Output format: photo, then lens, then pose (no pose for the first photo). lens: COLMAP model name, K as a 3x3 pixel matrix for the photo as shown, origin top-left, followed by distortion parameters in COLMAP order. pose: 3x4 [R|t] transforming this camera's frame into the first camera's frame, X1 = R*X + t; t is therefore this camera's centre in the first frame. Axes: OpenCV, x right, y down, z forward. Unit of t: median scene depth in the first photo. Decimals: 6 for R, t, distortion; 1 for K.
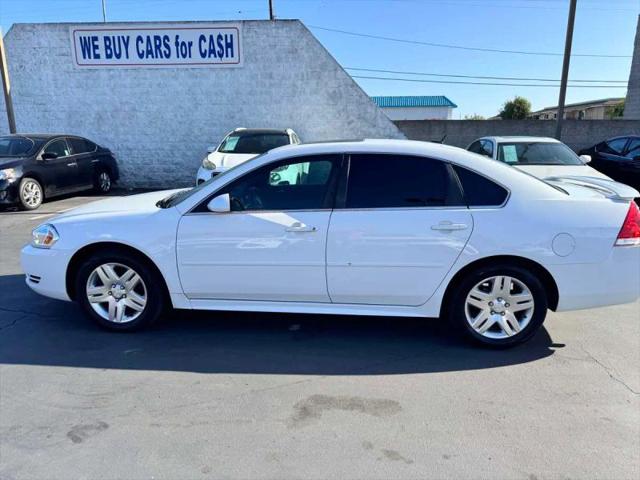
lens RADIAL K [[450.6, 0, 318.9], [0, 450.6, 239.8], [0, 0, 1]] dist [0.031267, -0.034797]
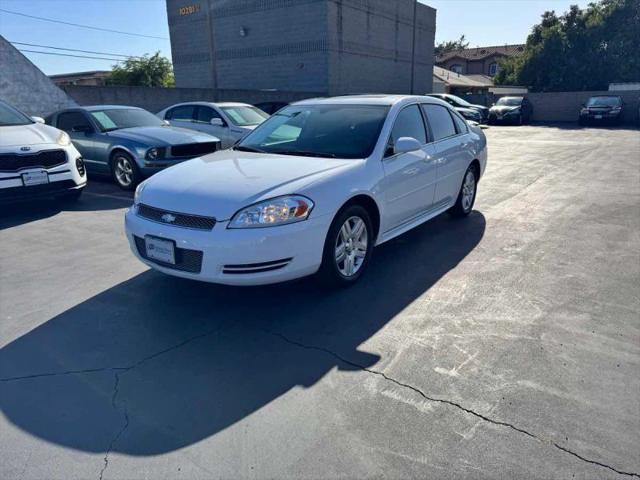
lens RADIAL K [[450.6, 0, 318.9], [0, 450.6, 239.8], [0, 0, 1]] dist [0.031267, -0.034797]
pose [[0.505135, -0.257705, 0.823667, -0.370906], [0.210605, 0.962333, 0.171931, -0.024770], [-0.836949, 0.086620, 0.540382, 0.146594]]
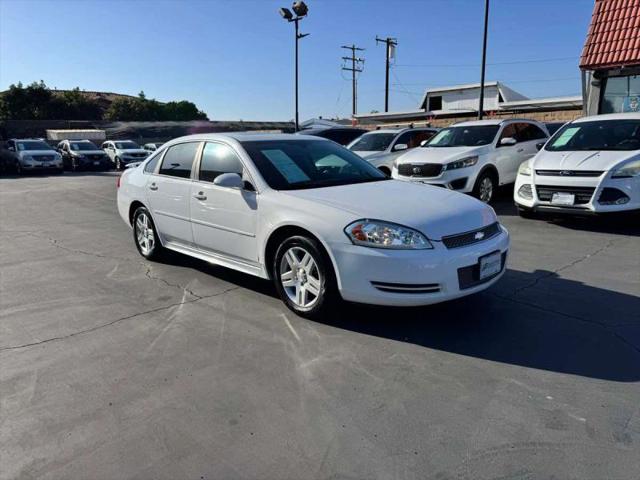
lens RADIAL K [[450.6, 0, 318.9], [0, 450.6, 239.8], [0, 0, 1]] dist [0.031267, -0.034797]
pose [[-0.742069, -0.126082, 0.658359, -0.310178], [0.174872, 0.911729, 0.371712, -0.125077], [-0.647111, 0.390965, -0.654518, 0.587776]]
